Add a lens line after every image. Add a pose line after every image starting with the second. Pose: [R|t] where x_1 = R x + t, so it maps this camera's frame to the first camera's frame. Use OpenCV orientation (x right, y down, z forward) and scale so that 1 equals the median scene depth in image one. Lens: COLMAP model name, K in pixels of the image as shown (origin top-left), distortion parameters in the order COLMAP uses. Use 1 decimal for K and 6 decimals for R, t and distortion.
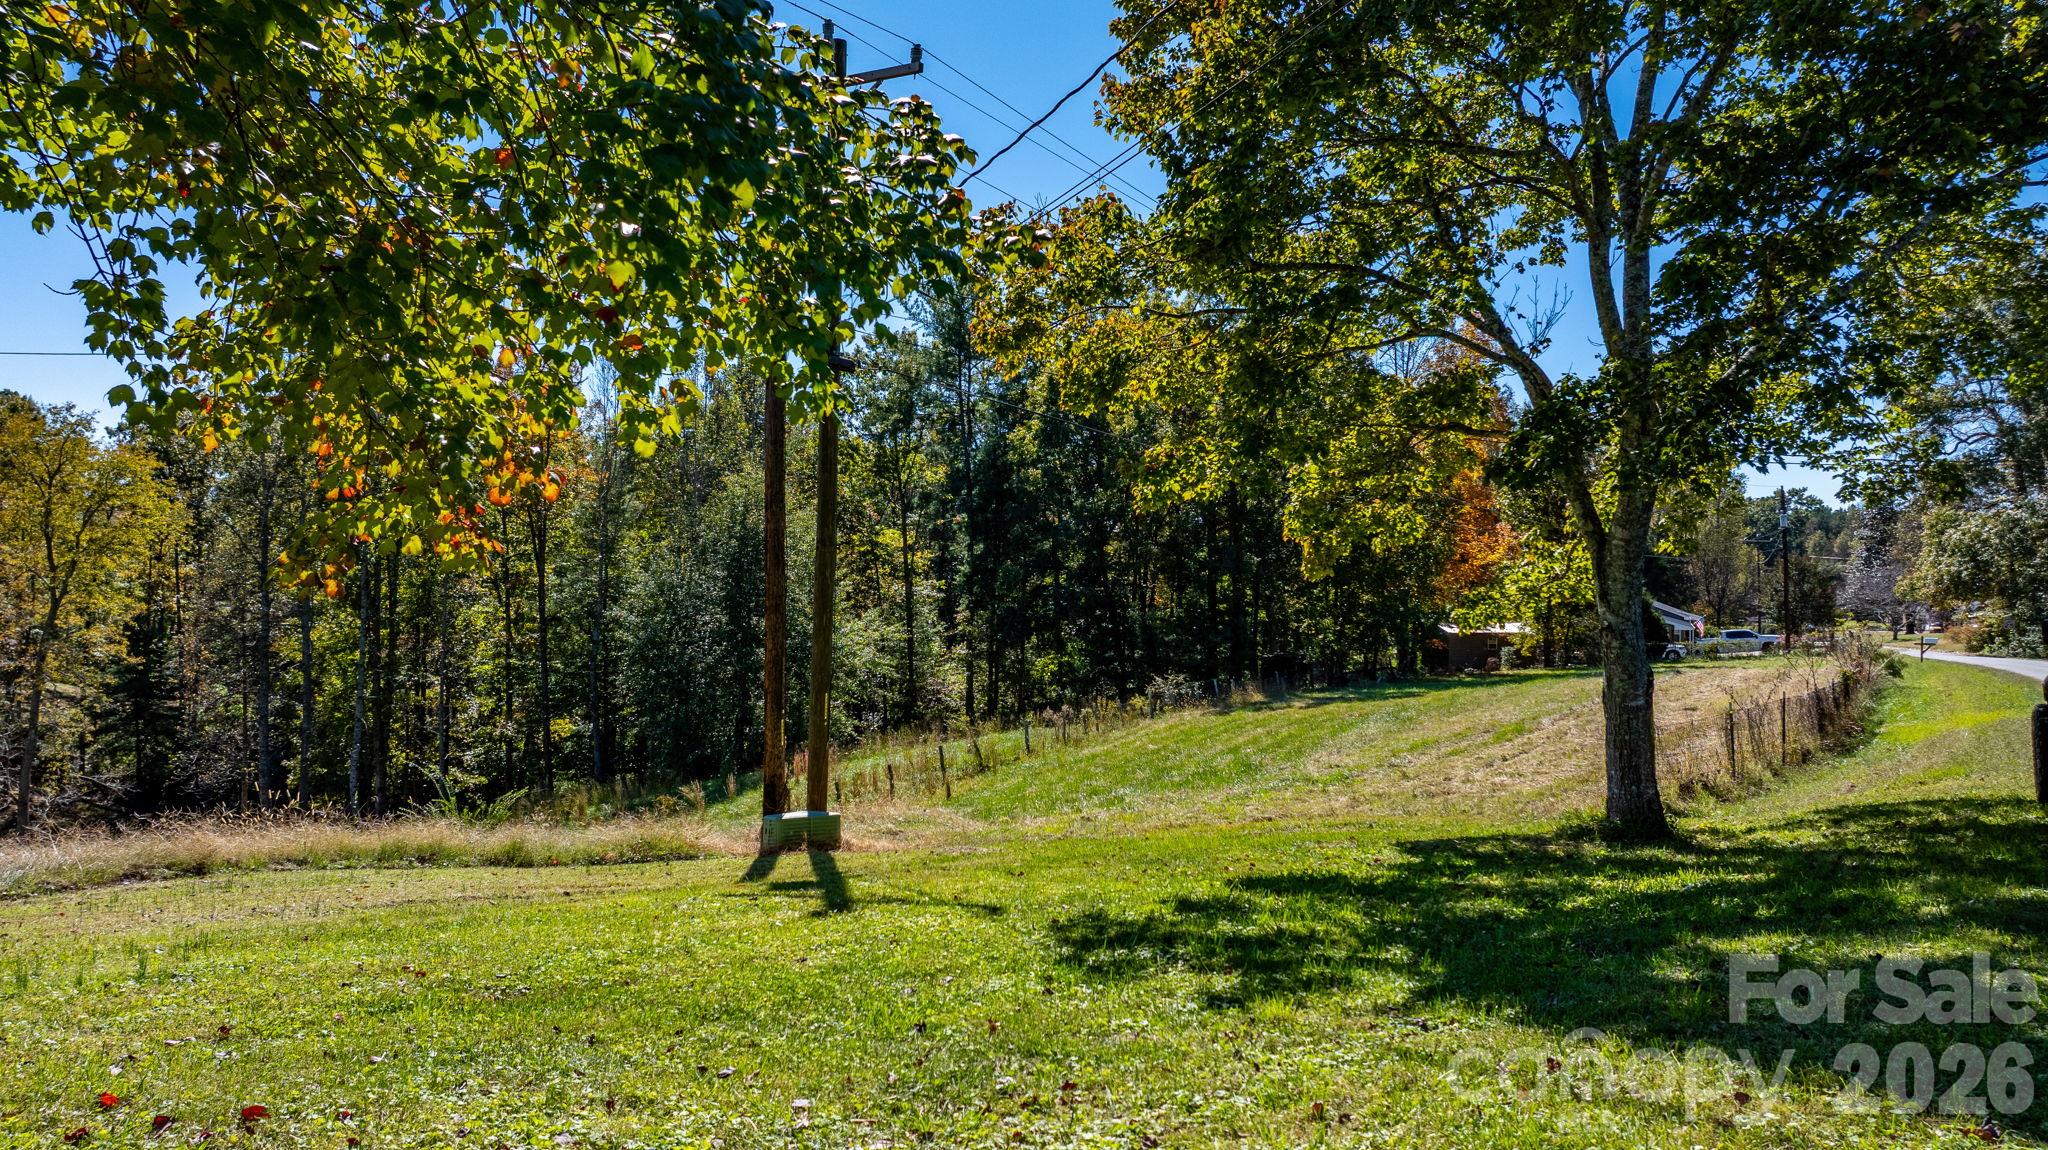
lens RADIAL K [[1453.5, 0, 1041.9], [0, 1453.5, 572.3], [0, 0, 1]] dist [-0.056722, 0.066016]
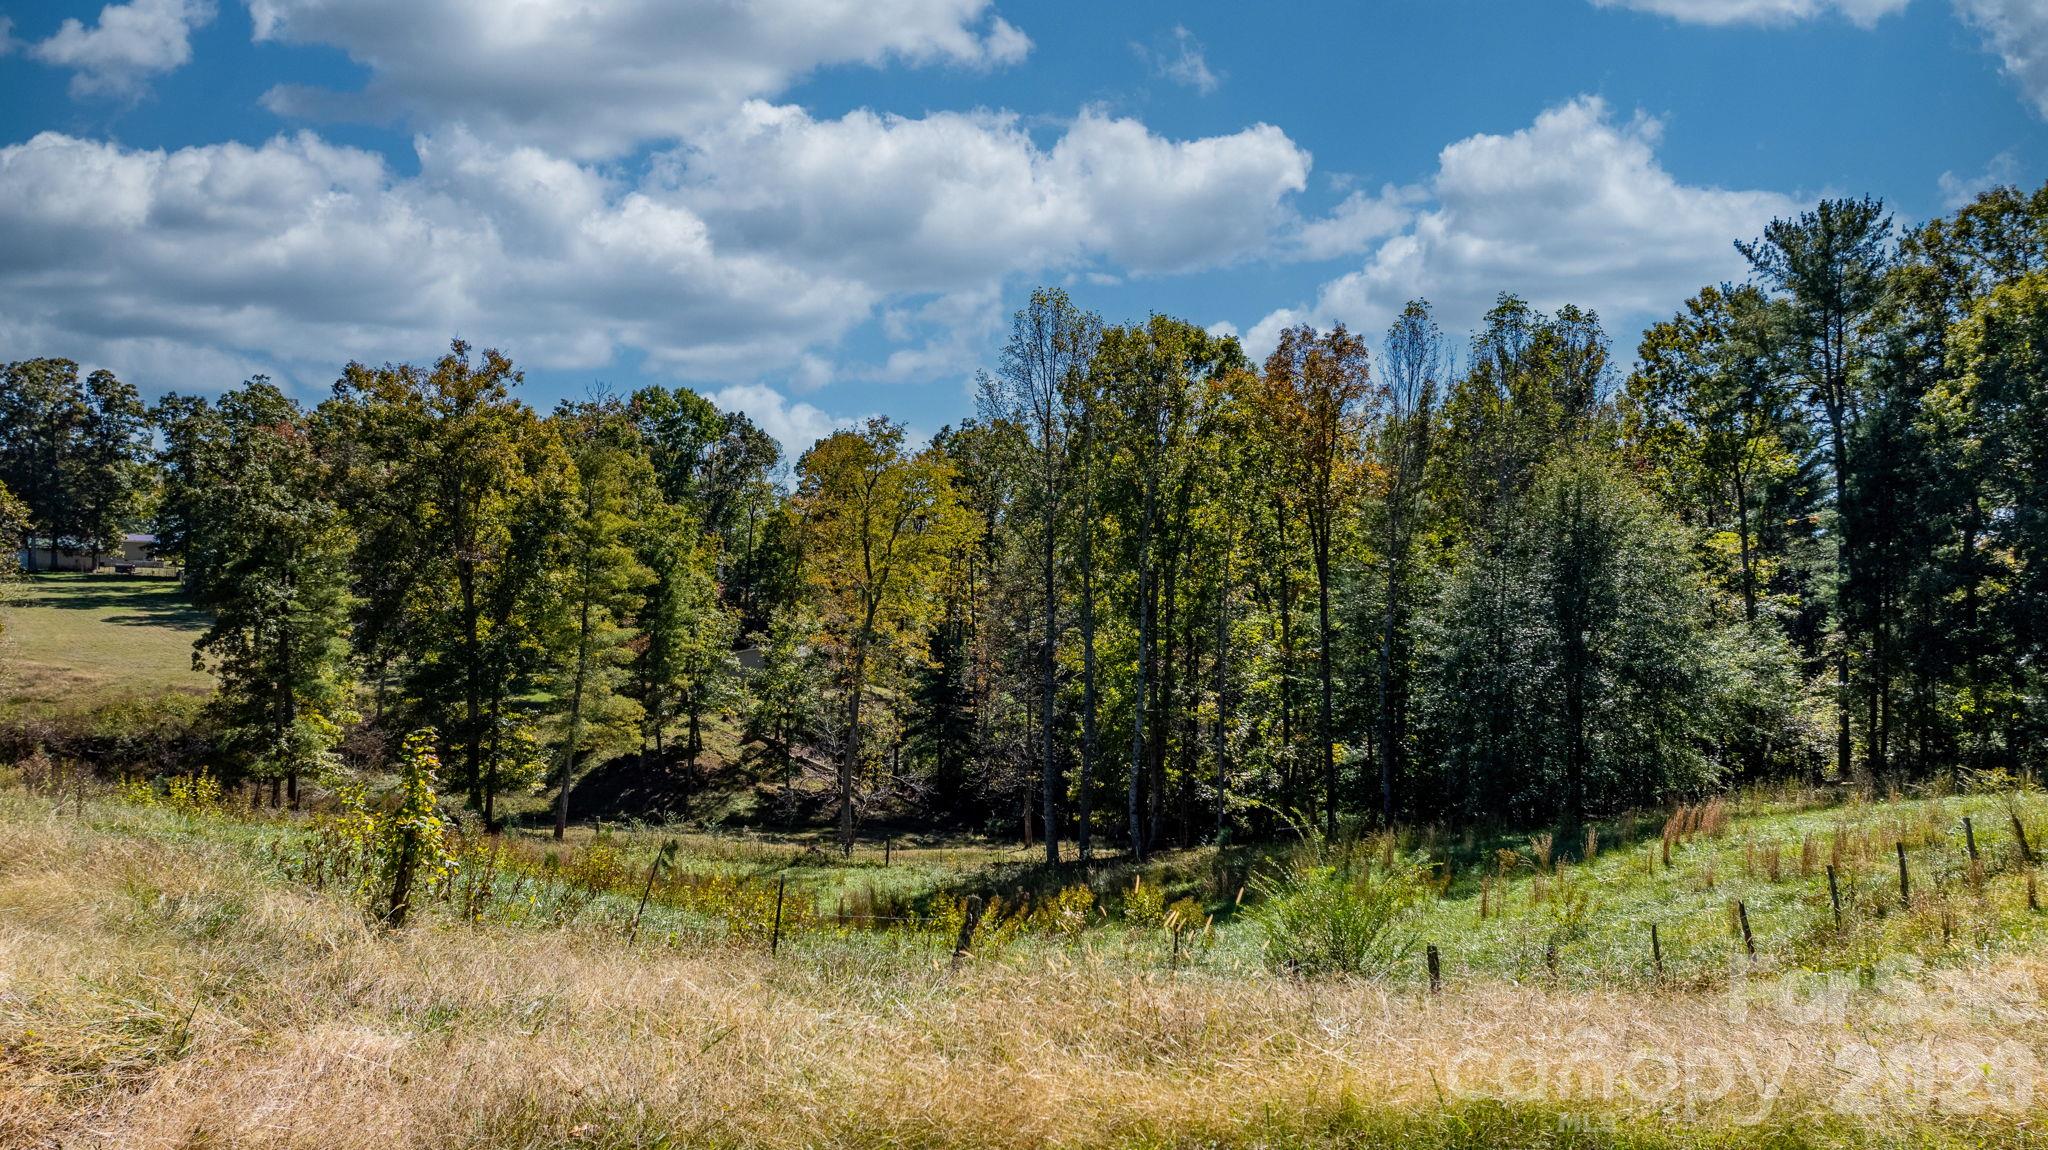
lens RADIAL K [[1453.5, 0, 1013.8], [0, 1453.5, 574.8], [0, 0, 1]] dist [-0.056722, 0.066016]
pose [[0.870780, -0.003792, -0.491658, -0.067682], [-0.004020, 0.999882, -0.014832, 0.010671], [0.491656, 0.014892, 0.870662, 0.114039]]
